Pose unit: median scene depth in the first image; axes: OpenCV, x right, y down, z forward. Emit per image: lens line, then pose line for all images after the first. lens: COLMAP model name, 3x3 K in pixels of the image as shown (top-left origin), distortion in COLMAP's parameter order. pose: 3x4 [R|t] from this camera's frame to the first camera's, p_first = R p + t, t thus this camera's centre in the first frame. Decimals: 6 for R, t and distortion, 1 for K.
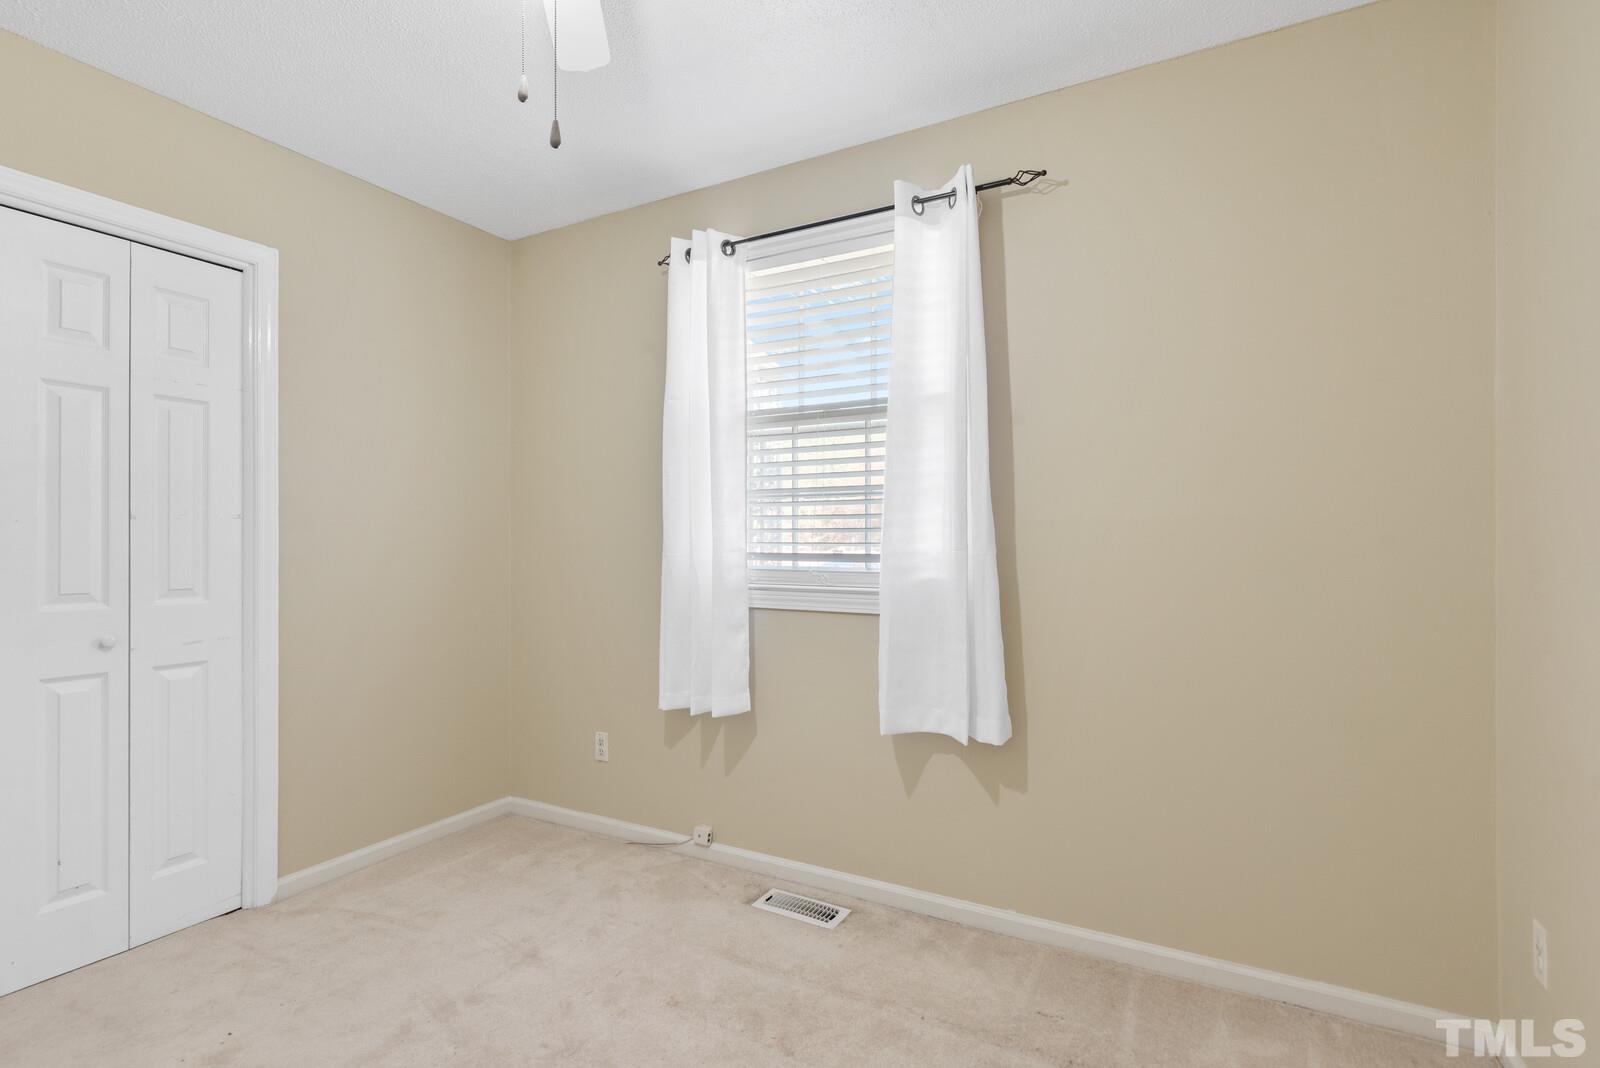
lens RADIAL K [[785.6, 0, 751.7], [0, 785.6, 545.8], [0, 0, 1]] dist [0.001843, 0.000189]
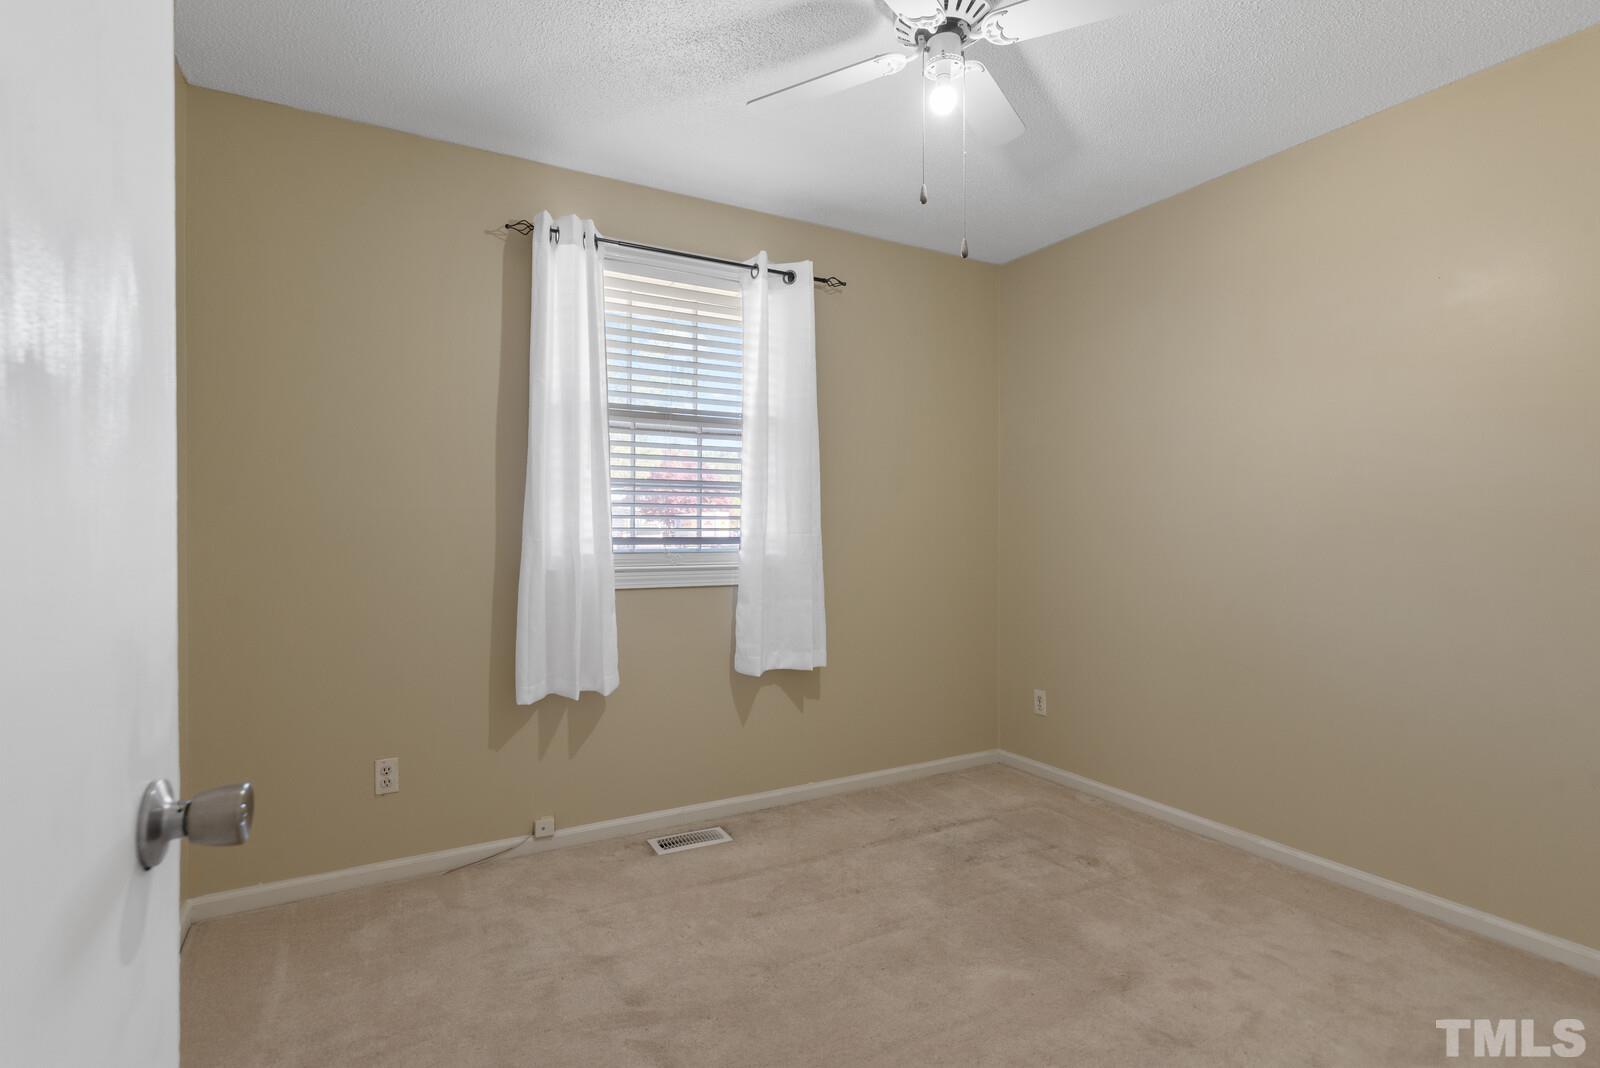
lens RADIAL K [[779.4, 0, 800.0], [0, 779.4, 534.0], [0, 0, 1]] dist [-0.000312, 0.000250]
pose [[0.500341, -0.003967, 0.865820, -0.806556], [0.000101, 0.999990, 0.004524, -0.000501], [-0.865829, -0.002176, 0.500336, 0.262739]]
